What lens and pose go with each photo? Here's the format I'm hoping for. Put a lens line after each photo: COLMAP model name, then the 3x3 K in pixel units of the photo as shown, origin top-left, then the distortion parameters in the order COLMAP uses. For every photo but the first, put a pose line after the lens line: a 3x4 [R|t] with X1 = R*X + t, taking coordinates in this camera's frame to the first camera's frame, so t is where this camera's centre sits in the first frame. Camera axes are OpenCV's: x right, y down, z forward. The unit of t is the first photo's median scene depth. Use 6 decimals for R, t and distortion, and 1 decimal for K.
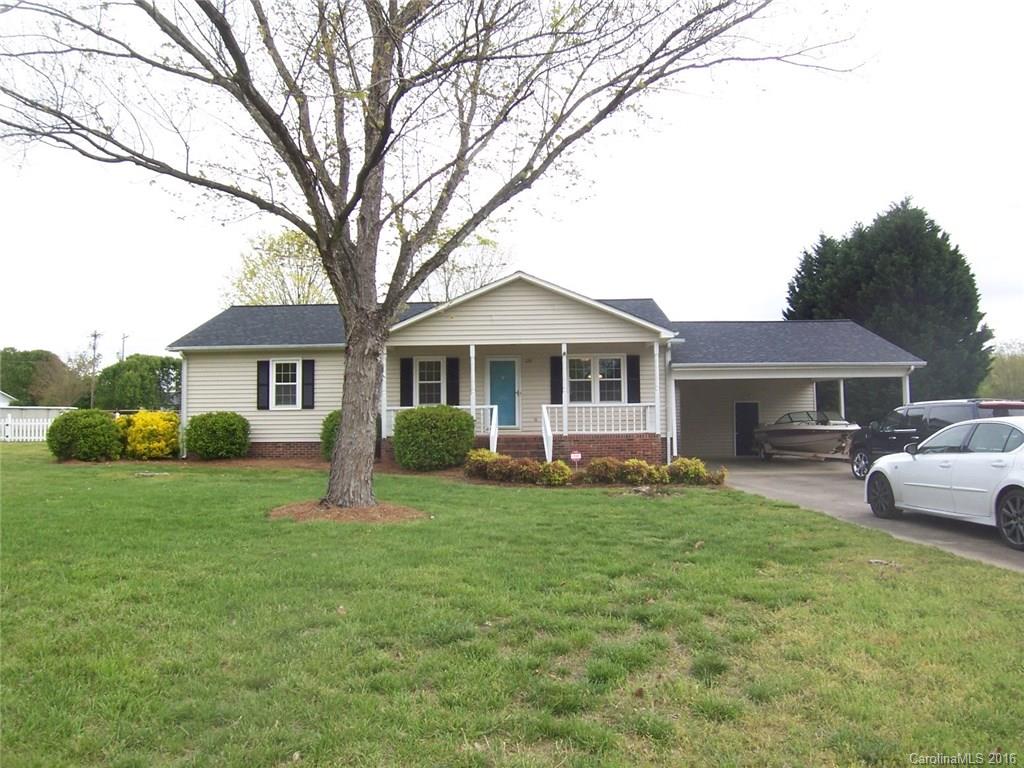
lens RADIAL K [[704.5, 0, 510.6], [0, 704.5, 384.8], [0, 0, 1]] dist [-0.092058, 0.007079]
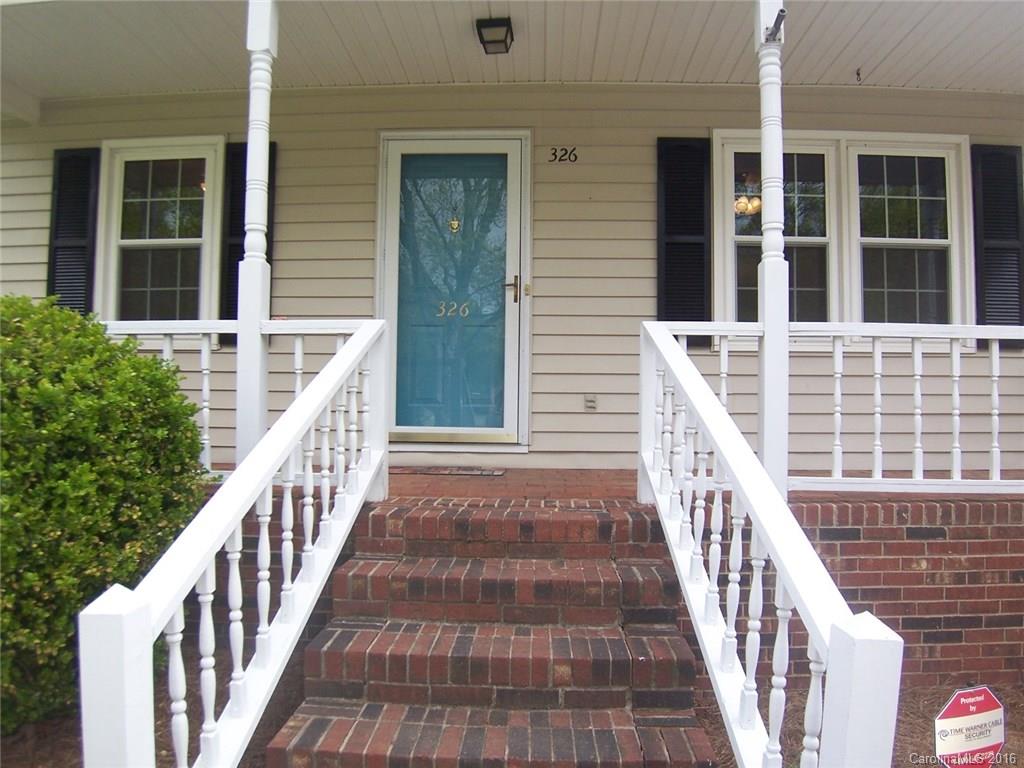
lens RADIAL K [[704.5, 0, 512.9], [0, 704.5, 382.6], [0, 0, 1]] dist [-0.092058, 0.007079]
pose [[0.999307, 0.019302, -0.031819, 0.037849], [-0.018274, 0.999311, 0.032299, 0.078818], [0.032421, -0.031696, 0.998972, 1.700701]]
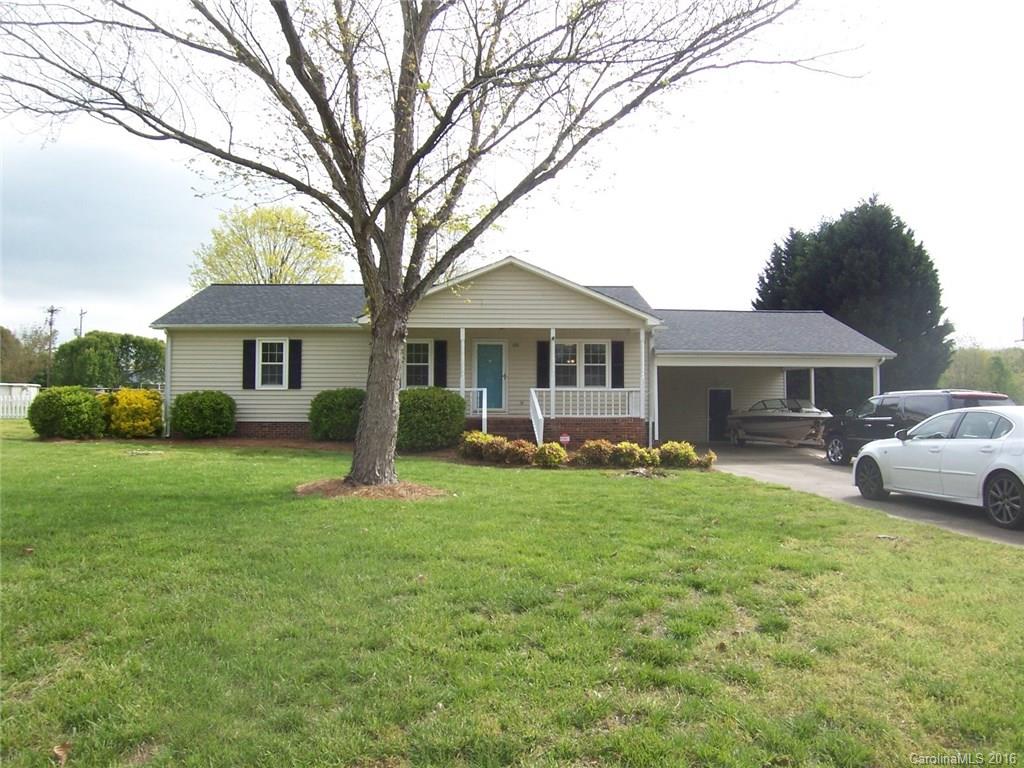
lens RADIAL K [[704.5, 0, 512.5], [0, 704.5, 385.8], [0, 0, 1]] dist [-0.092058, 0.007079]
pose [[0.998037, 0.015624, 0.060652, -0.088949], [-0.017102, 0.999567, 0.023931, 0.001629], [-0.060252, -0.024921, 0.997872, -0.031970]]
